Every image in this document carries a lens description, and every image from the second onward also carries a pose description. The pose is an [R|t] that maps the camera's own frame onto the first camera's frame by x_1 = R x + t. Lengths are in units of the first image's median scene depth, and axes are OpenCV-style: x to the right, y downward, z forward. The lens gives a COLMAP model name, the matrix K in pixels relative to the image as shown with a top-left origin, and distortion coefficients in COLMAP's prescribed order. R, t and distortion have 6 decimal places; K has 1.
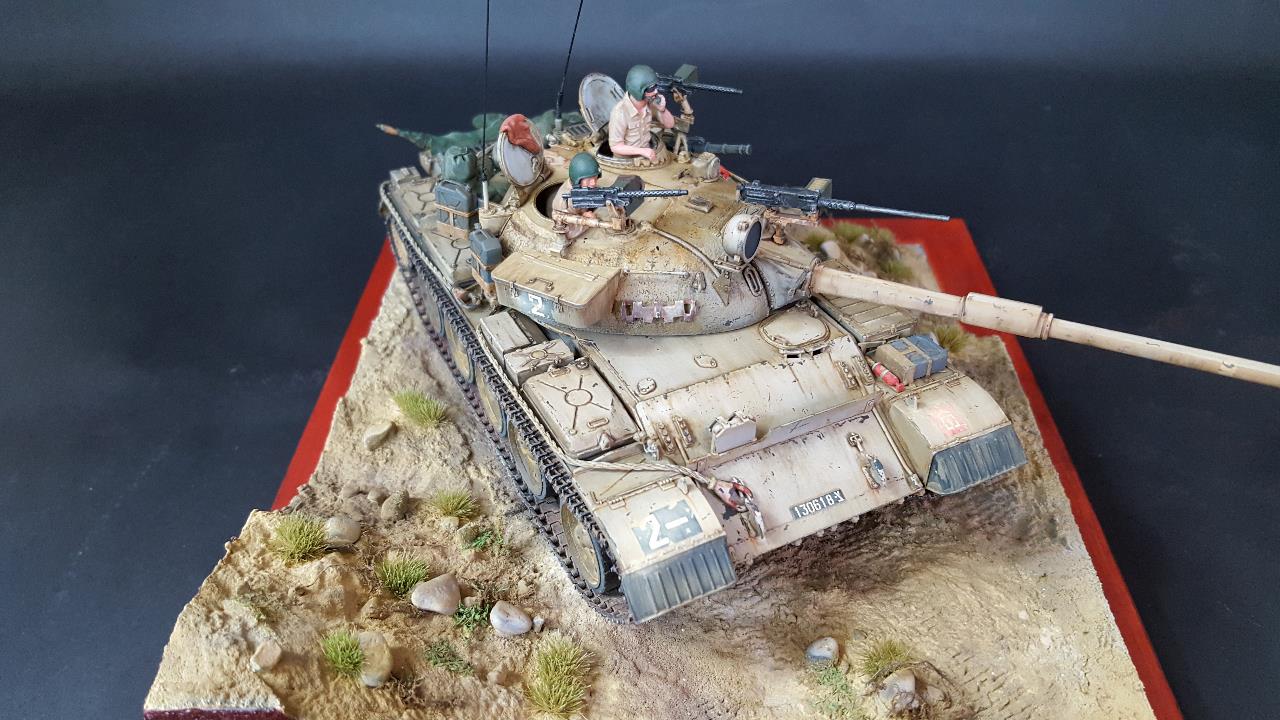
lens RADIAL K [[959.8, 0, 641.6], [0, 959.8, 367.0], [0, 0, 1]] dist [0.156369, -0.315342]
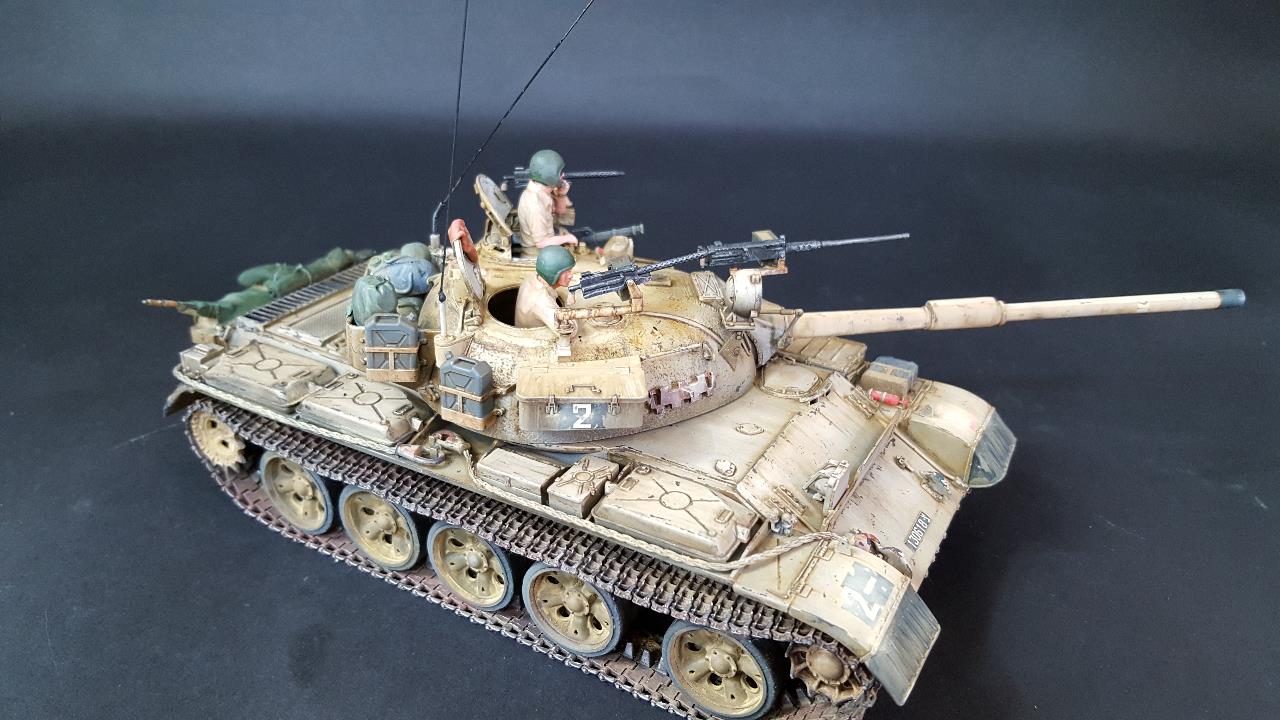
lens RADIAL K [[959.8, 0, 641.6], [0, 959.8, 367.0], [0, 0, 1]] dist [0.156369, -0.315342]
pose [[0.834768, -0.232421, 0.499142, -0.472401], [0.311856, 0.946693, -0.080730, -0.020367], [-0.453771, 0.223051, 0.862751, 0.237728]]
